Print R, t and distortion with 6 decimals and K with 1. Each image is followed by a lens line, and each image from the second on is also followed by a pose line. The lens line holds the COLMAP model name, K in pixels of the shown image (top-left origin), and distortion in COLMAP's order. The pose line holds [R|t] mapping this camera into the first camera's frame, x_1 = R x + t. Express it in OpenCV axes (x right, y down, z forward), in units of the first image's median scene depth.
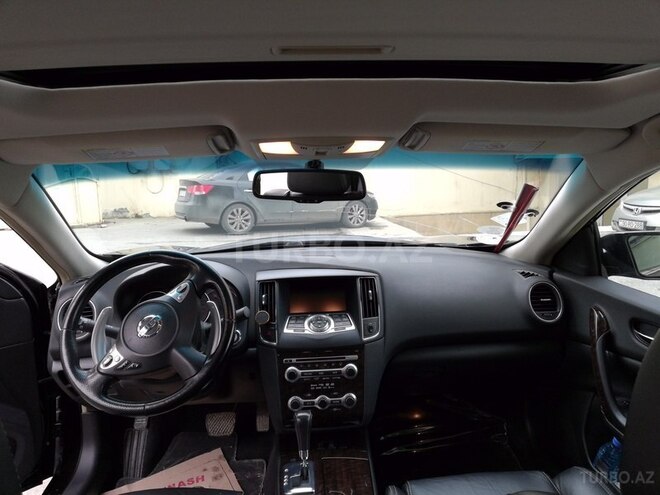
lens RADIAL K [[495.4, 0, 331.7], [0, 495.4, 261.6], [0, 0, 1]] dist [0.024864, -0.046306]
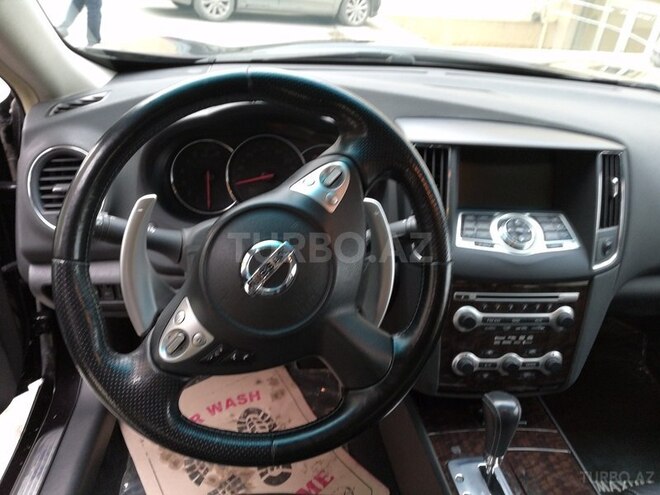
lens RADIAL K [[495.4, 0, 331.7], [0, 495.4, 261.6], [0, 0, 1]] dist [0.024864, -0.046306]
pose [[0.994384, 0.064003, 0.084291, -0.274531], [-0.090684, 0.925885, 0.366761, -0.030365], [-0.054570, -0.372345, 0.926489, 0.473577]]
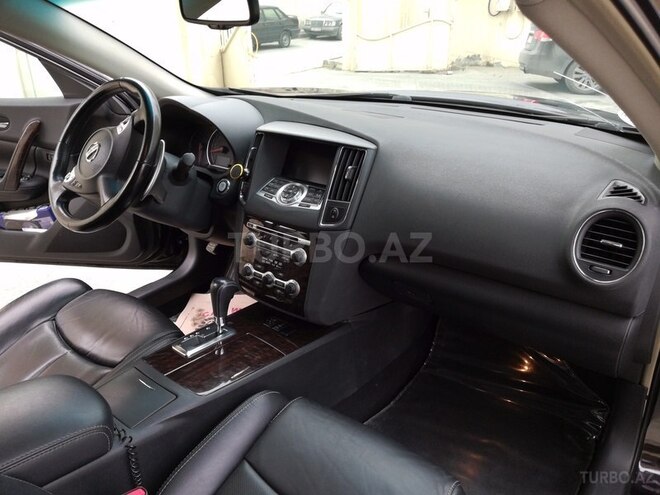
lens RADIAL K [[495.4, 0, 331.7], [0, 495.4, 261.6], [0, 0, 1]] dist [0.024864, -0.046306]
pose [[0.734656, 0.303798, -0.606619, 0.564013], [-0.123719, 0.939137, 0.320493, -0.043729], [0.667064, -0.160402, 0.727528, 0.407788]]
